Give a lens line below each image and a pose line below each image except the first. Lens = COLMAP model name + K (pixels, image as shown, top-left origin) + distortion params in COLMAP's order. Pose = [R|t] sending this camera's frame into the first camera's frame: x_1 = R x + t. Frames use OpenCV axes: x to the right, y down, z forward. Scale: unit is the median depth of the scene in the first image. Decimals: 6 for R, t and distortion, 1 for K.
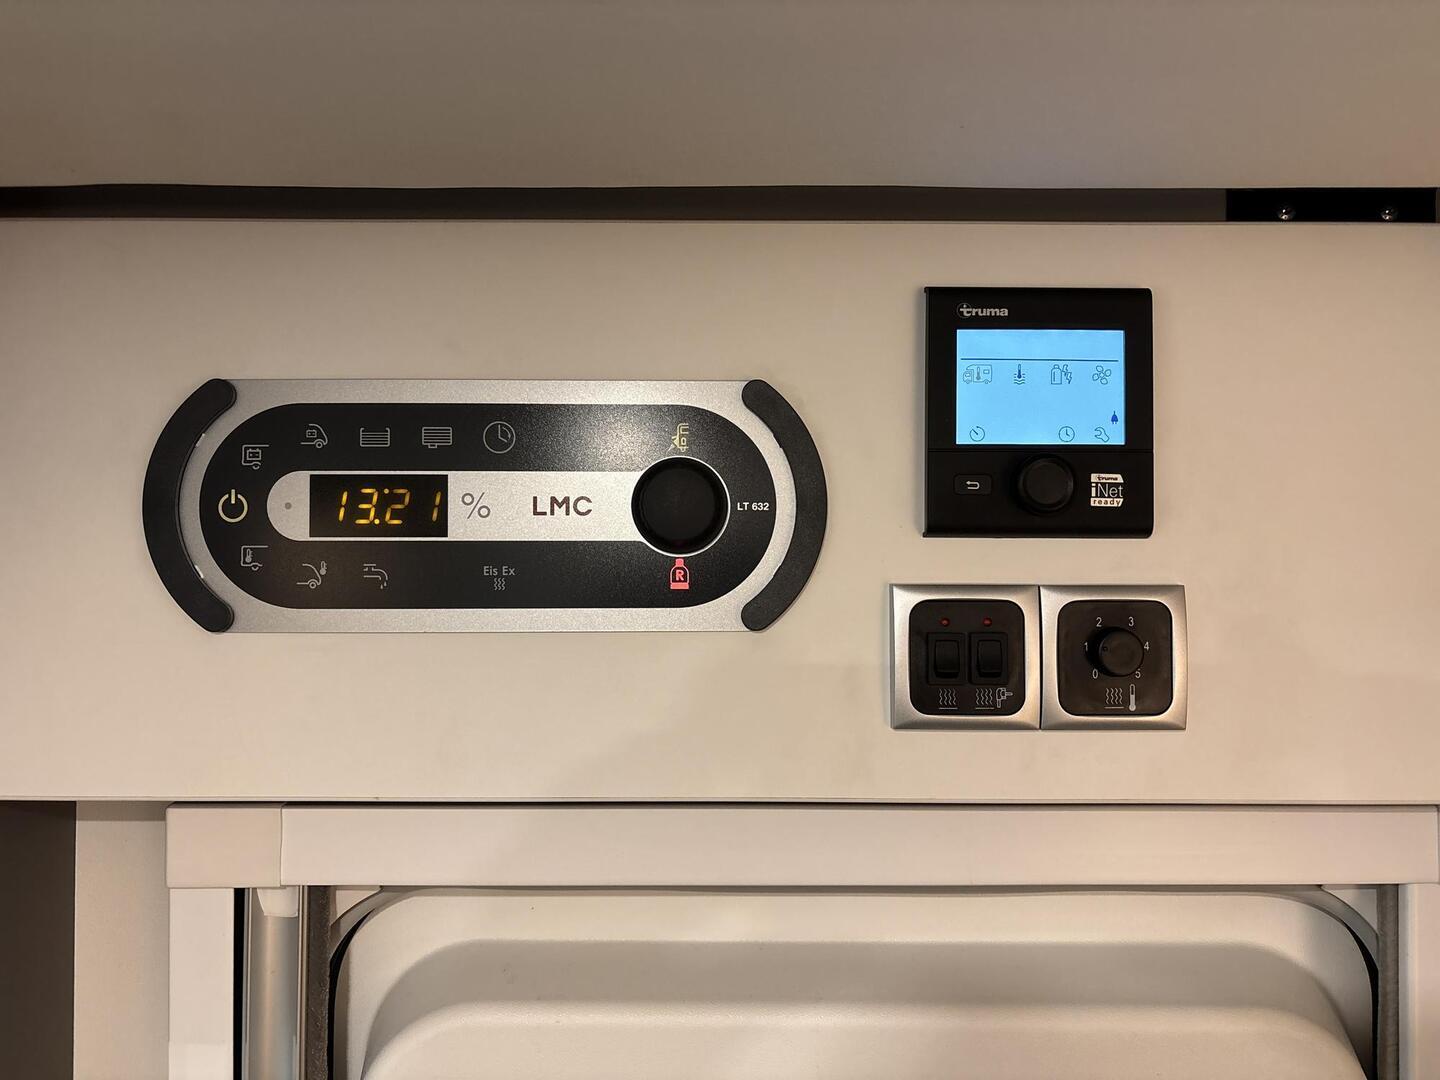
lens RADIAL K [[1102.7, 0, 752.2], [0, 1102.7, 537.8], [0, 0, 1]] dist [0.001895, -0.000012]
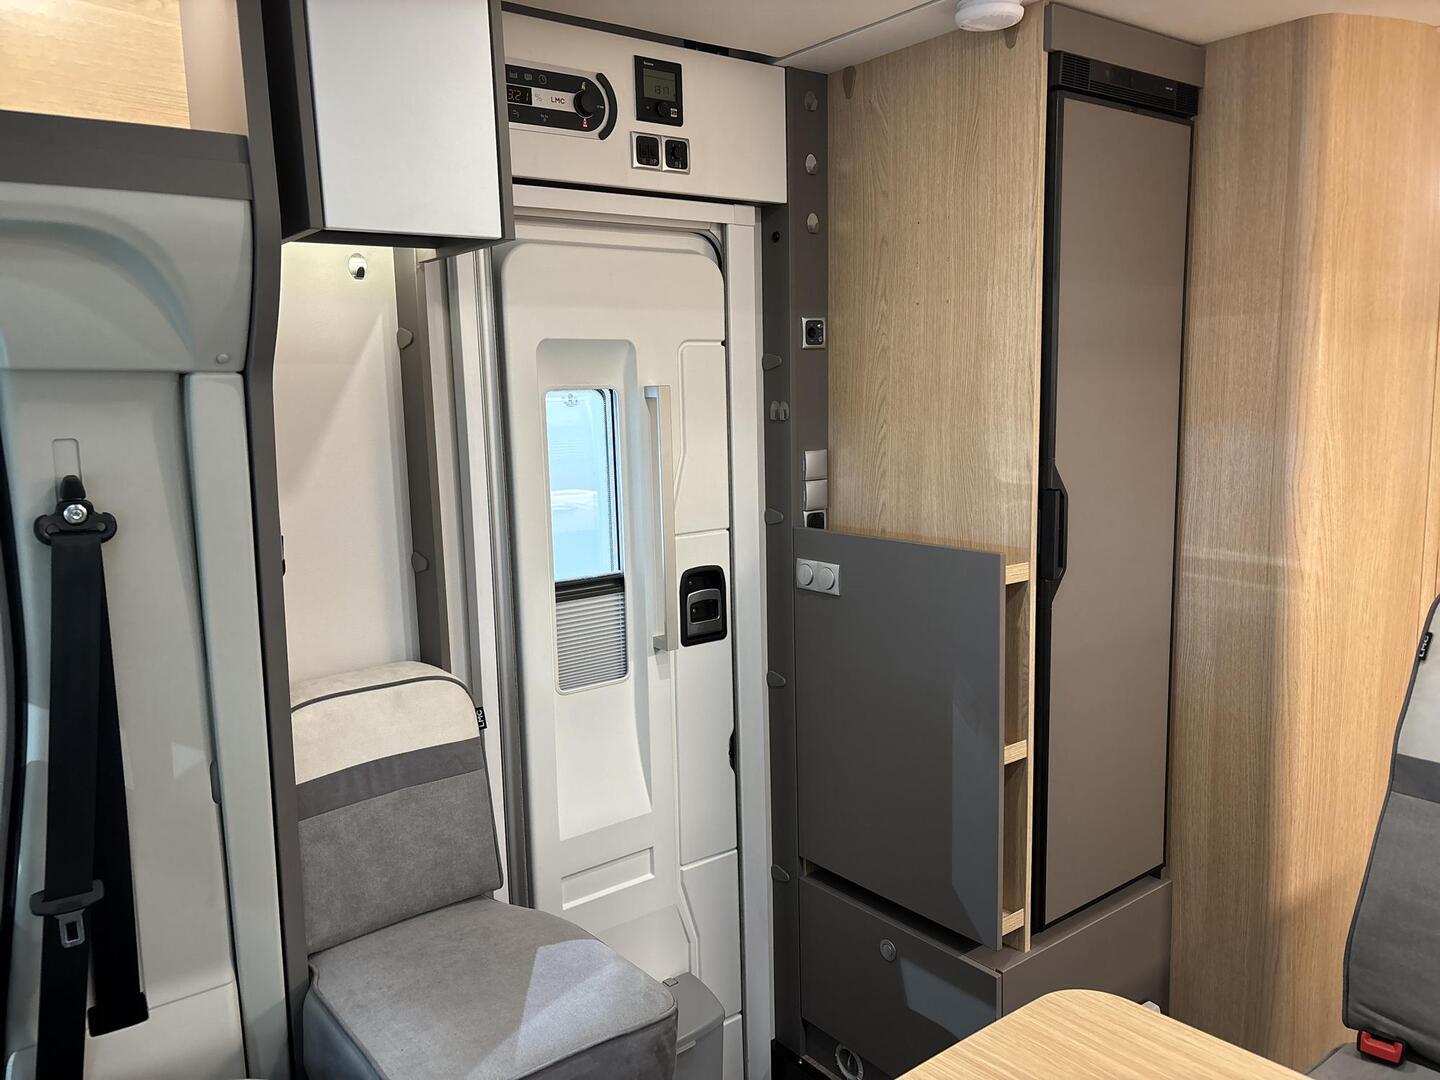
lens RADIAL K [[1083.7, 0, 718.6], [0, 1083.7, 556.4], [0, 0, 1]] dist [0.033220, -0.050361]
pose [[0.797879, -0.117133, 0.591328, -2.197597], [0.023386, 0.986216, 0.163799, 0.949285], [-0.602364, -0.116863, 0.789621, -2.588389]]
